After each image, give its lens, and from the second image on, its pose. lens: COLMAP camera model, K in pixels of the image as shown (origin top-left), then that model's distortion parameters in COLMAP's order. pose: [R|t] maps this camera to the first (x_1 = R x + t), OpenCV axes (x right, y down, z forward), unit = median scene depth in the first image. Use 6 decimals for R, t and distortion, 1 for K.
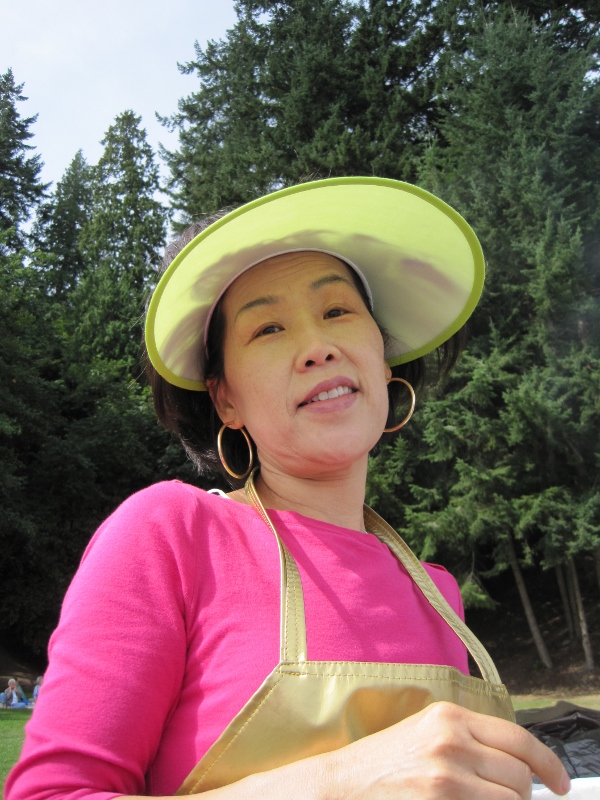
lens RADIAL K [[821.6, 0, 300.0], [0, 821.6, 400.0], [0, 0, 1]] dist [-0.196303, 0.159075]
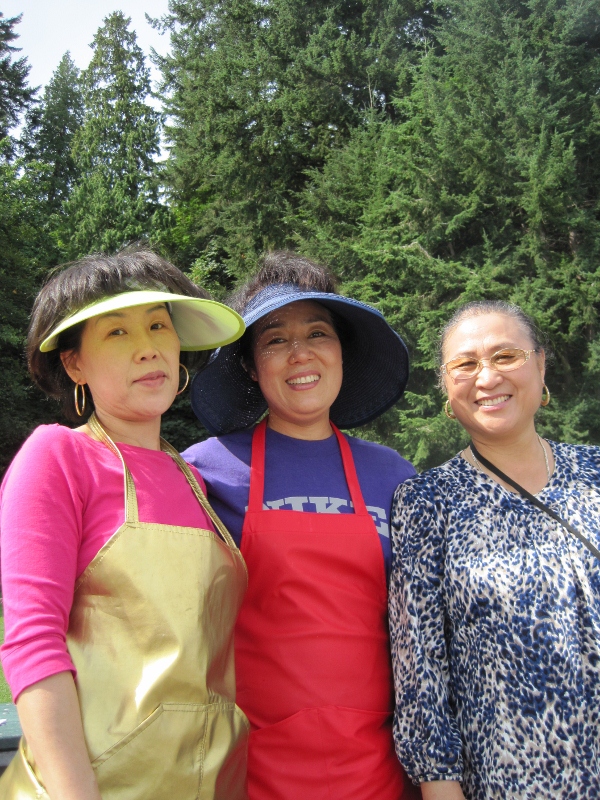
lens RADIAL K [[823.8, 0, 303.5], [0, 823.8, 400.7], [0, 0, 1]] dist [-0.191741, 0.153035]
pose [[0.999886, -0.005943, 0.013894, -0.004895], [0.004245, 0.992868, 0.119146, -0.005410], [-0.014503, -0.119073, 0.992780, -0.021935]]
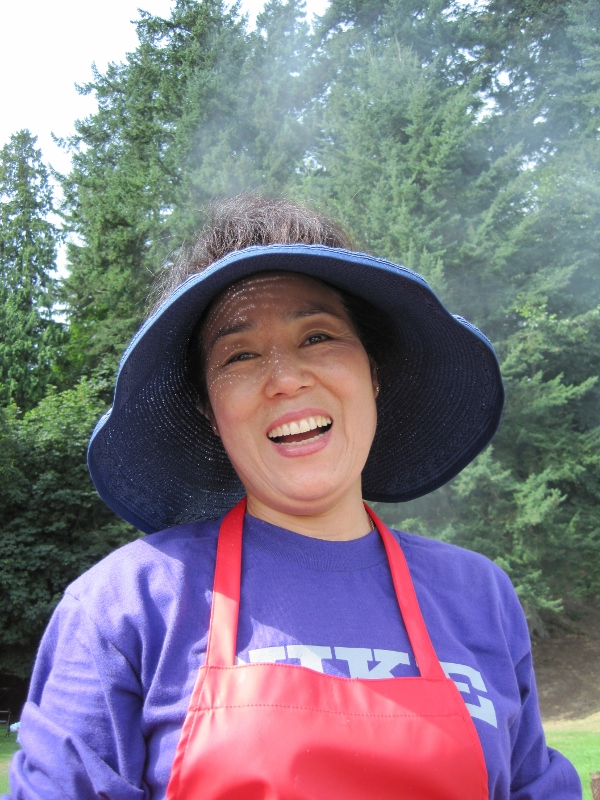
lens RADIAL K [[823.8, 0, 303.5], [0, 823.8, 400.7], [0, 0, 1]] dist [-0.191741, 0.153035]
pose [[0.994294, 0.019242, 0.104927, 0.040358], [-0.015705, 0.999284, -0.034434, -0.000693], [-0.105514, 0.032590, 0.993884, 0.003424]]
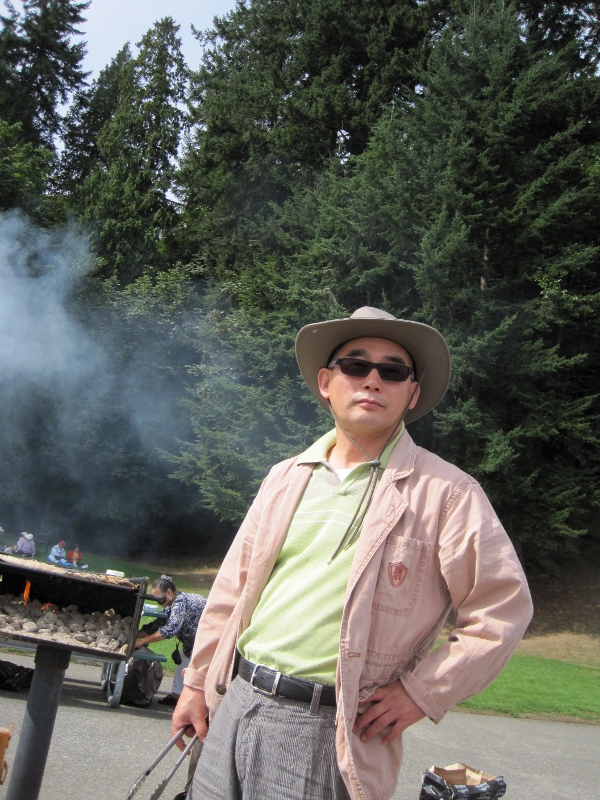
lens RADIAL K [[823.8, 0, 303.5], [0, 823.8, 400.7], [0, 0, 1]] dist [-0.191741, 0.153035]
pose [[0.981087, 0.190780, -0.032736, 0.114093], [-0.185875, 0.975728, 0.115779, -0.035547], [0.054029, -0.107504, 0.992735, -0.091378]]
